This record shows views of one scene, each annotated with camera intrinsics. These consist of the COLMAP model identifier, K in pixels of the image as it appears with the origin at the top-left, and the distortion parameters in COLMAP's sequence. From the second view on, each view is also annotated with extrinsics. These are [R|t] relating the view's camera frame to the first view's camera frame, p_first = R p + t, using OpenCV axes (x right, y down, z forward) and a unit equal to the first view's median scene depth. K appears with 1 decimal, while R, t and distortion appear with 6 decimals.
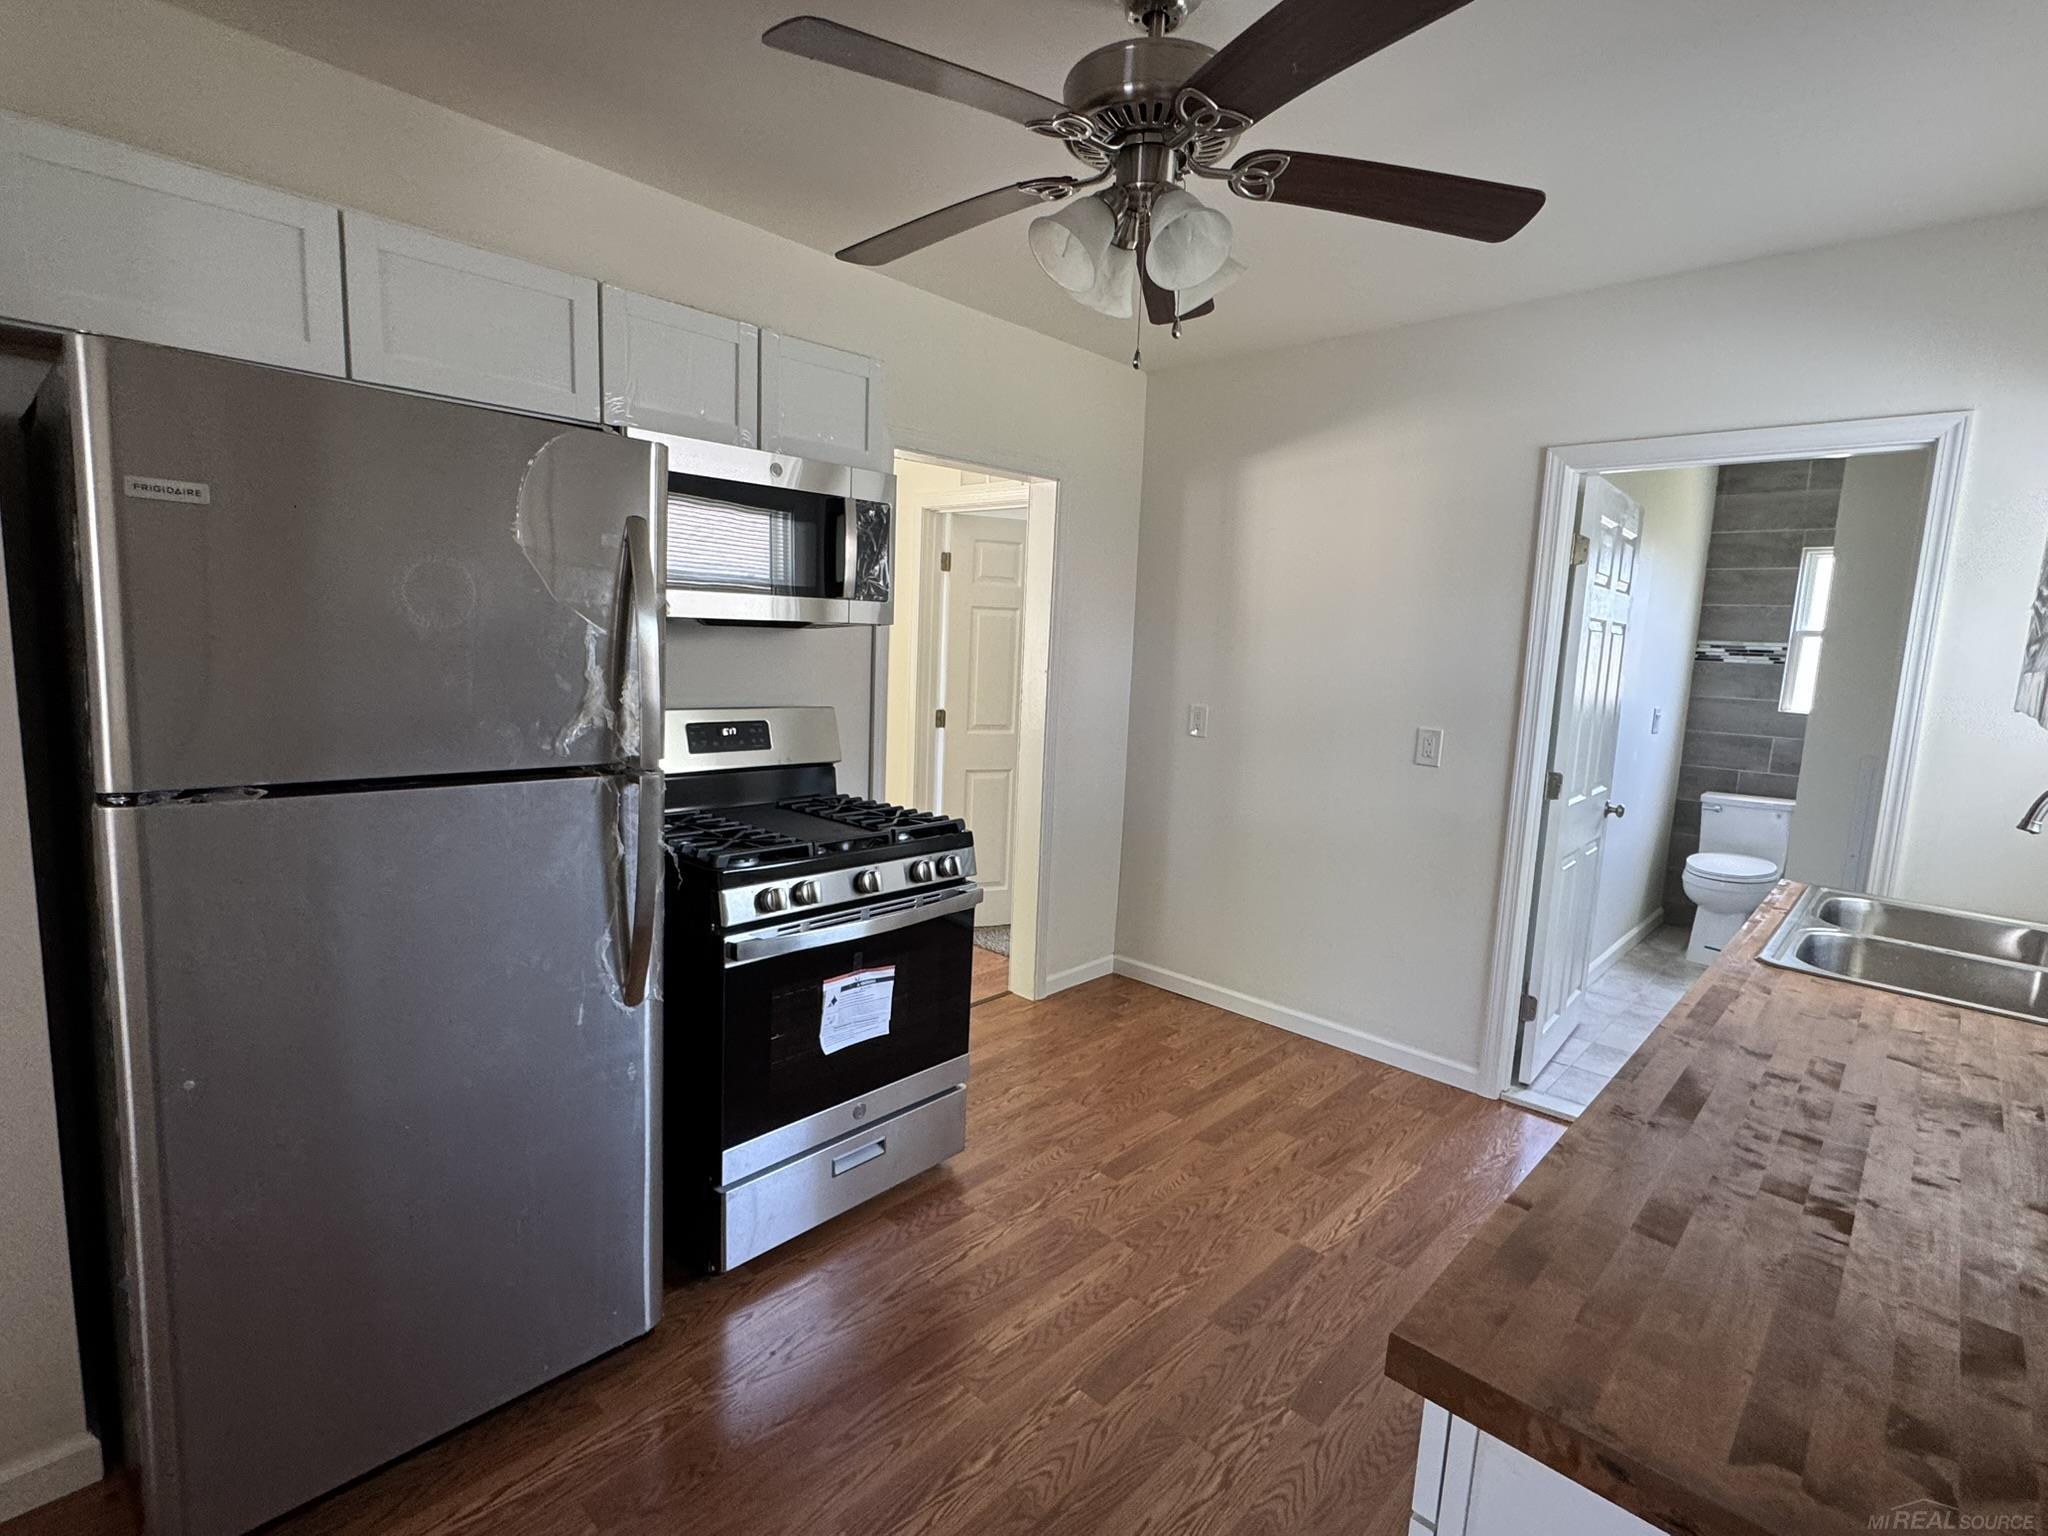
lens RADIAL K [[998.8, 0, 1009.1], [0, 998.8, 761.2], [0, 0, 1]] dist [-0.000234, -0.000105]
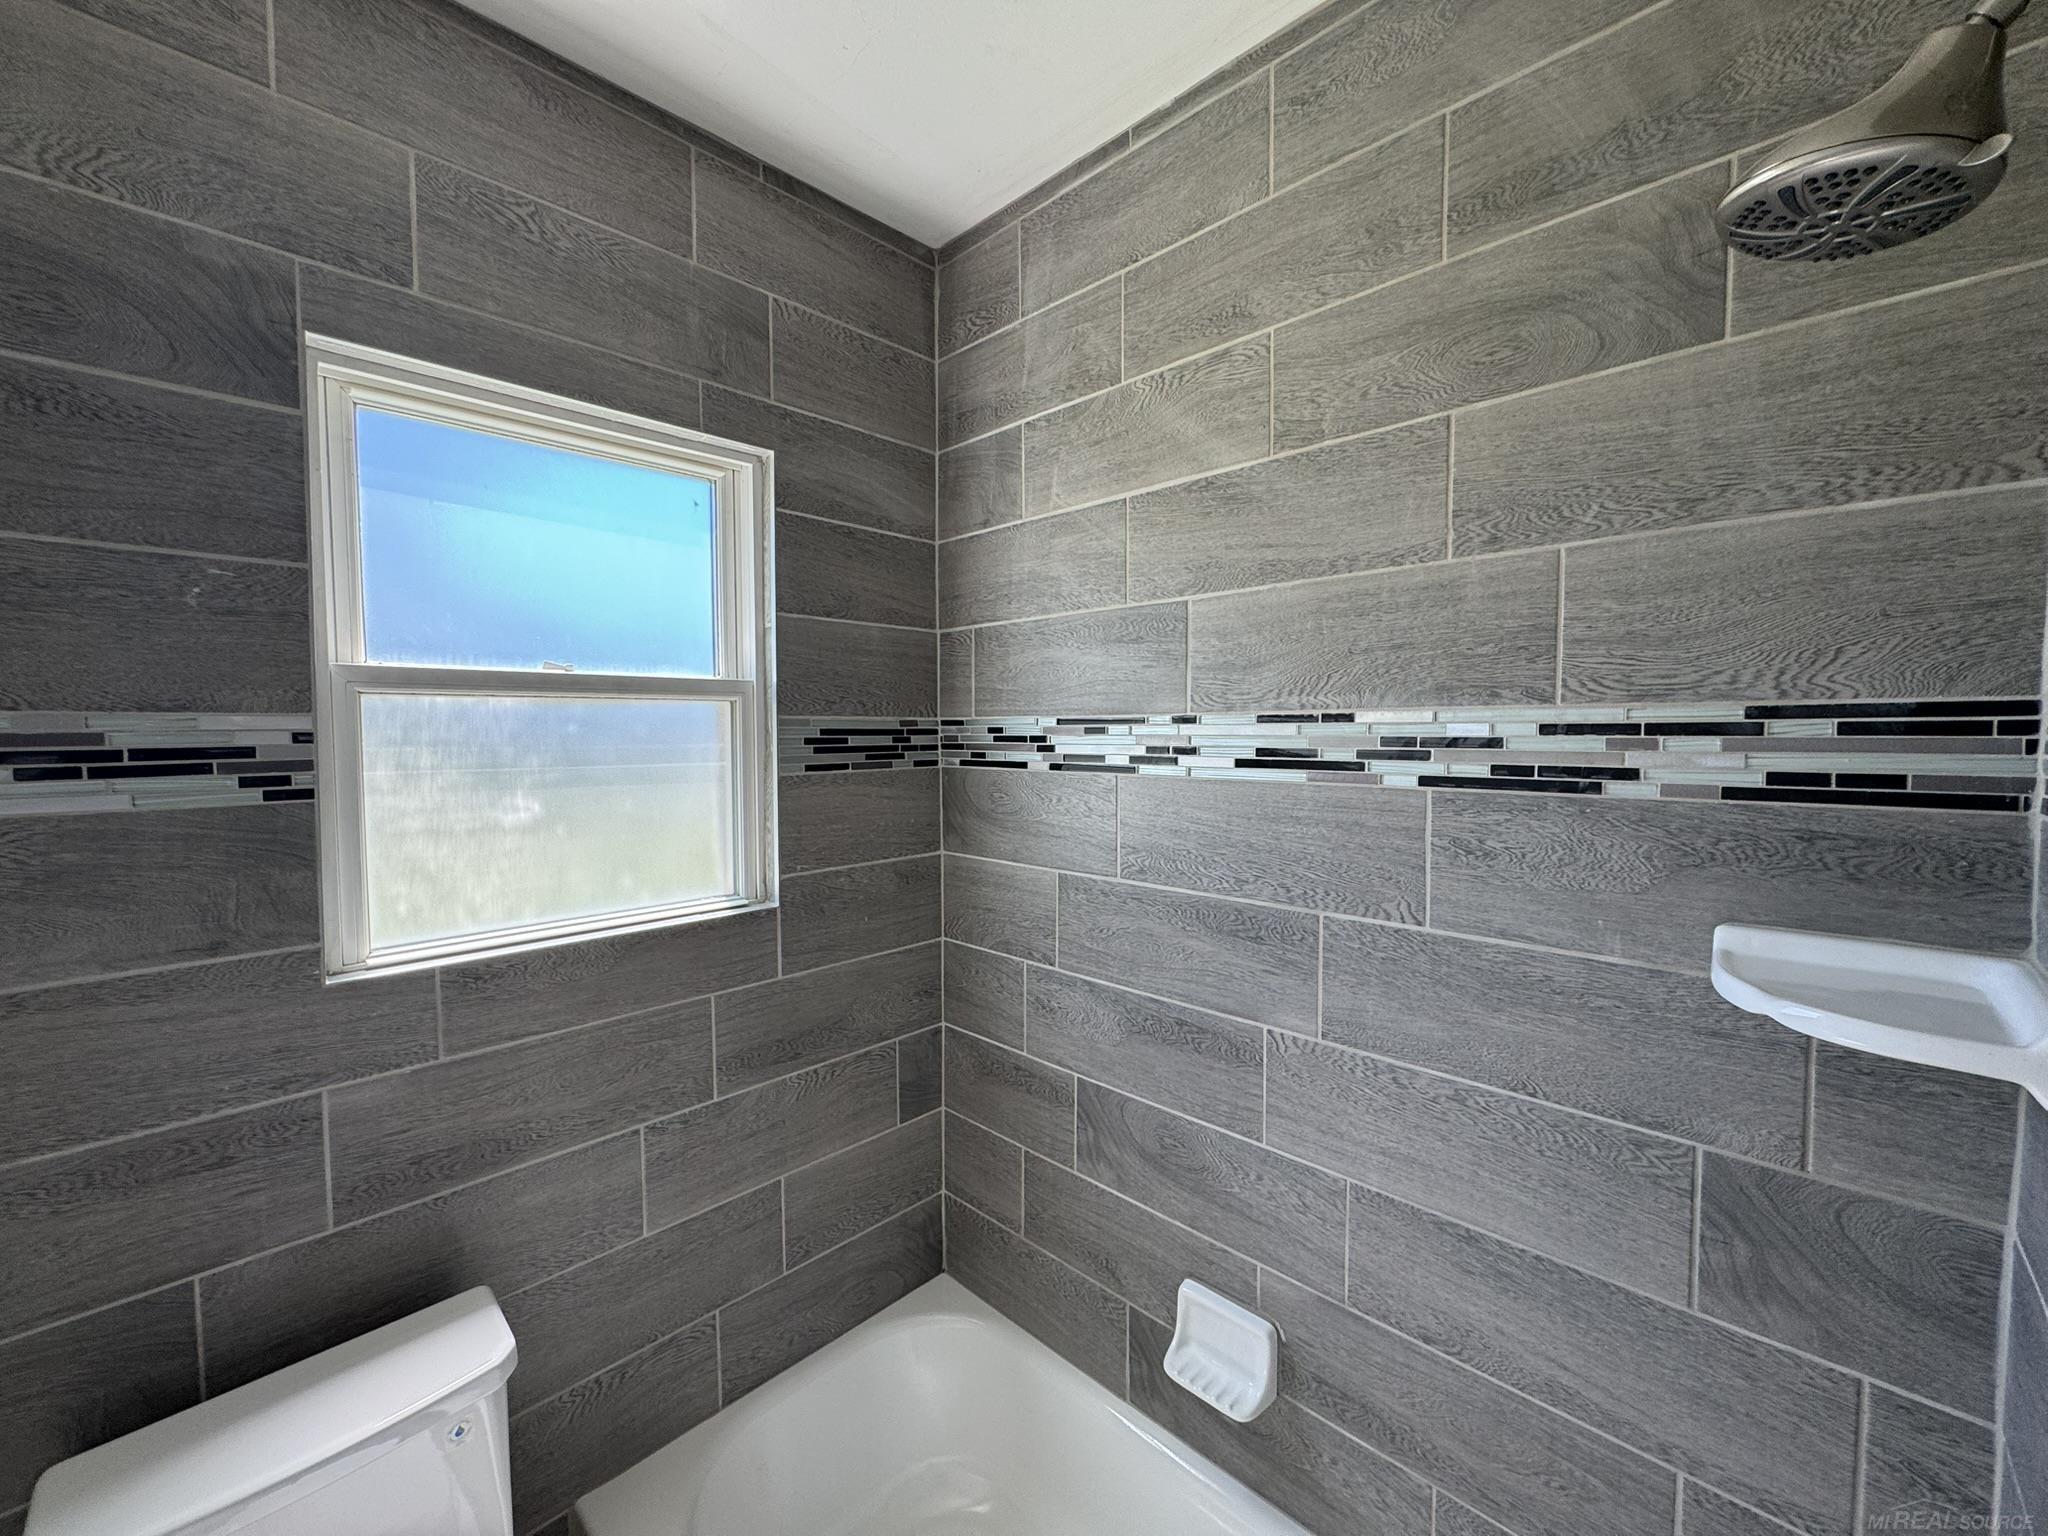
lens RADIAL K [[823.8, 0, 1032.4], [0, 823.8, 762.7], [0, 0, 1]] dist [-0.004116, 0.000458]
pose [[-0.016943, -0.089358, 0.995855, 0.559320], [0.132220, 0.987051, 0.090817, -0.098756], [-0.991076, 0.133211, -0.004908, 0.805538]]
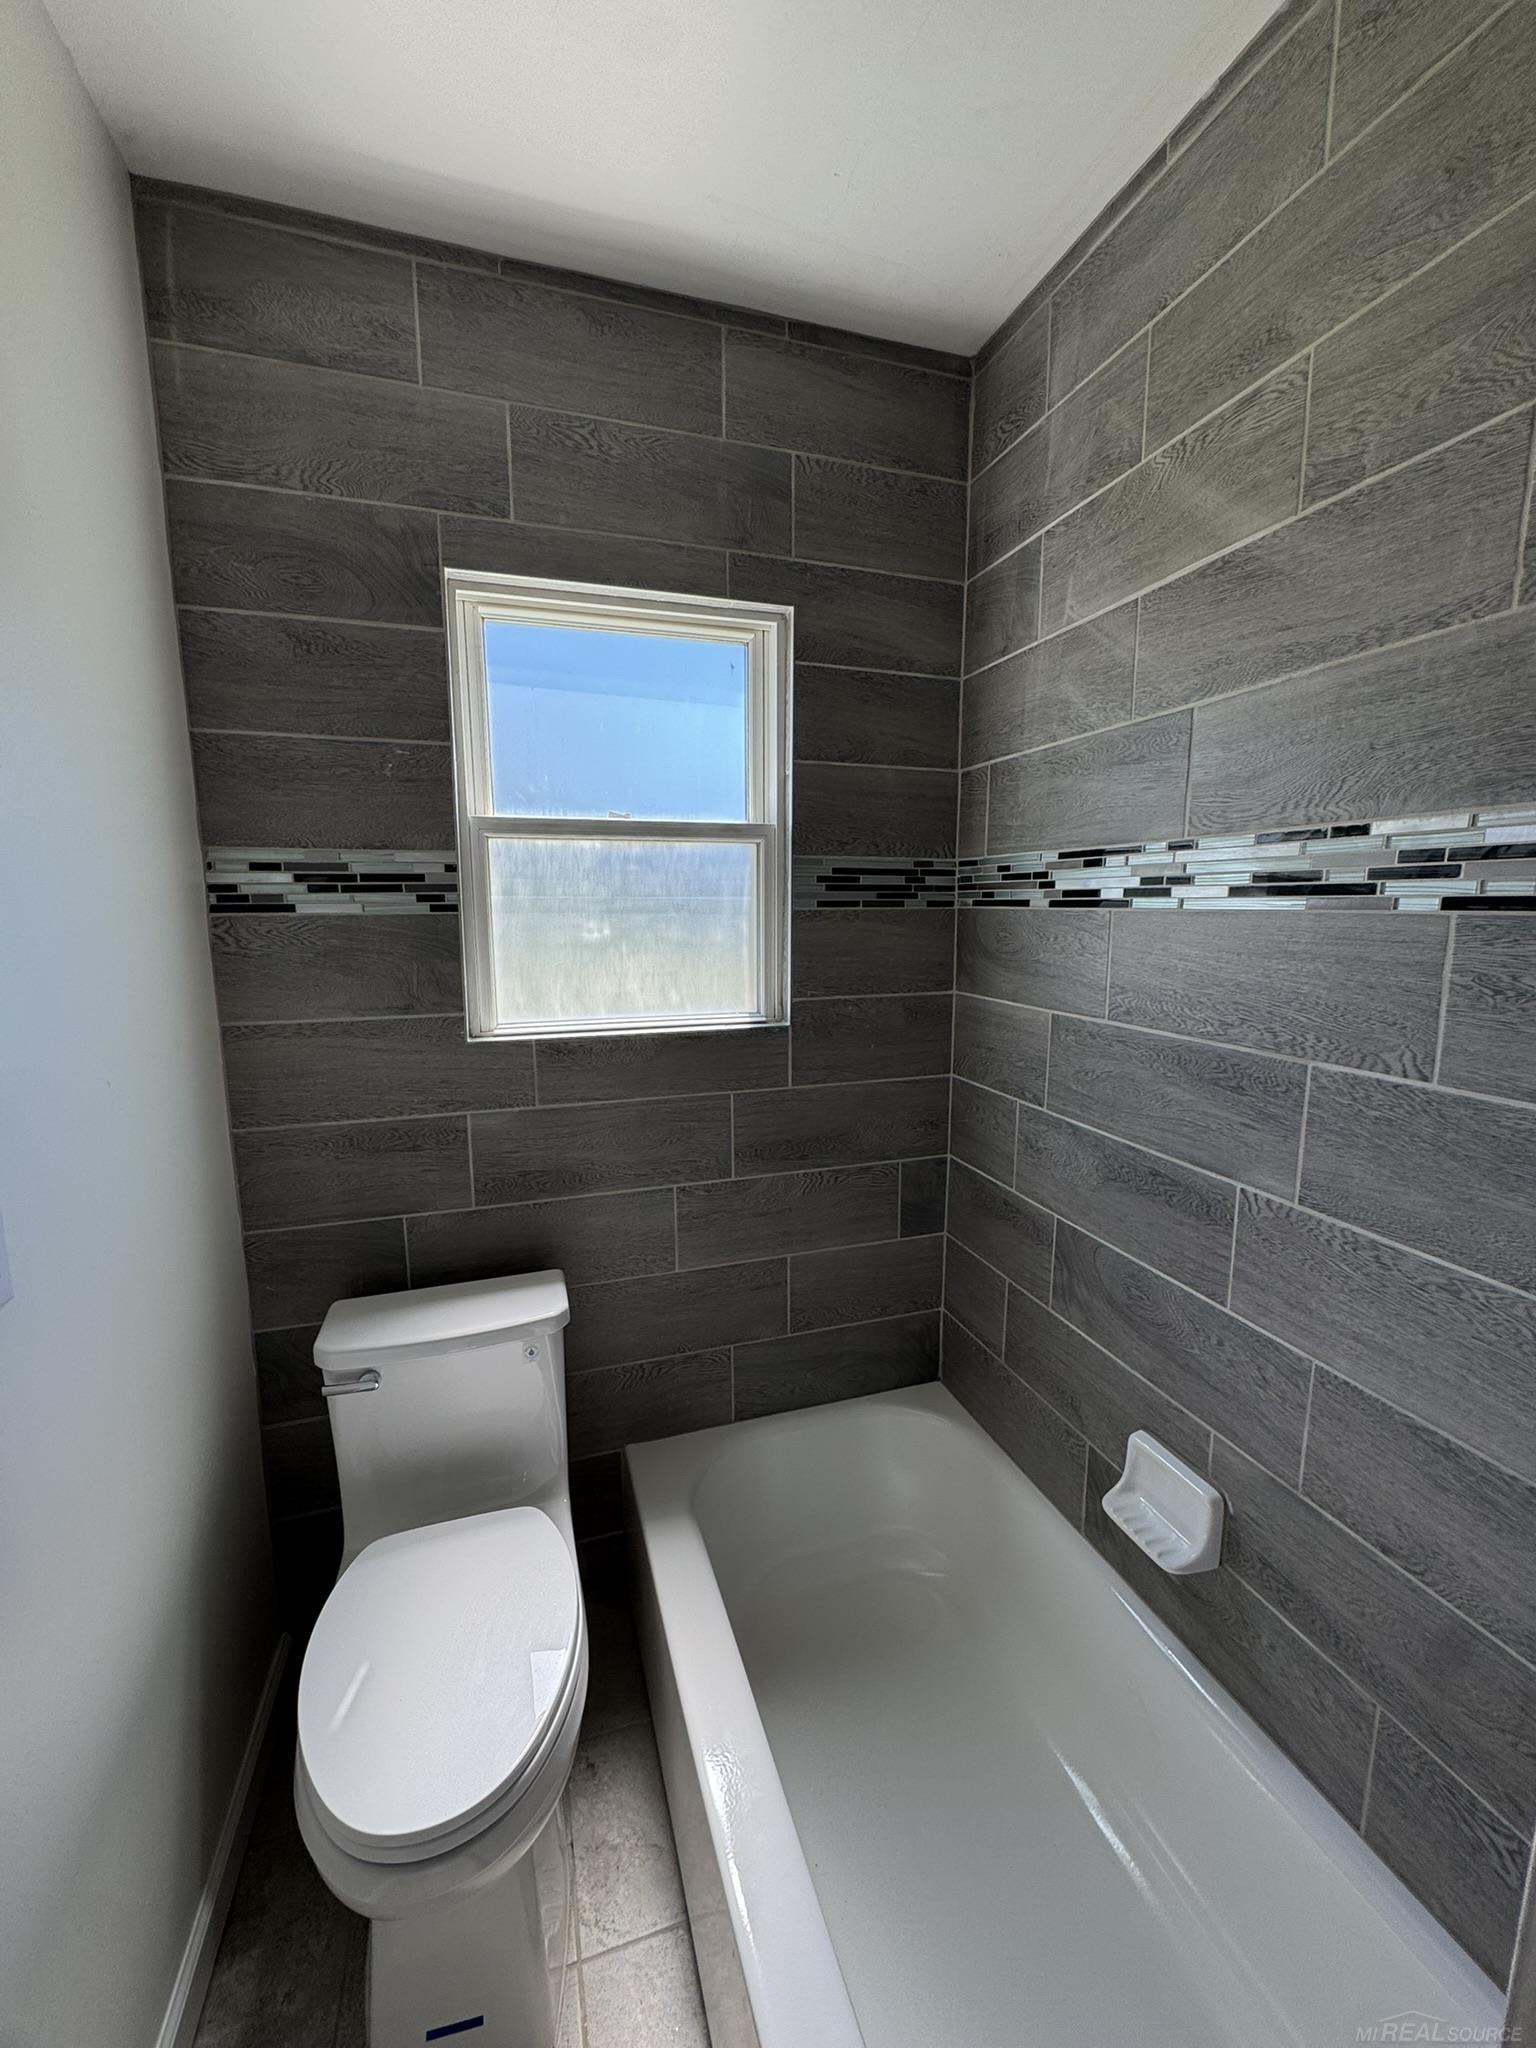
lens RADIAL K [[823.8, 0, 764.0], [0, 823.8, 1024.3], [0, 0, 1]] dist [-0.004116, 0.000458]
pose [[0.452164, -0.179703, 0.873644, 0.551566], [0.138016, 0.981793, 0.130517, -0.079199], [-0.881192, 0.061562, 0.468733, 0.753183]]
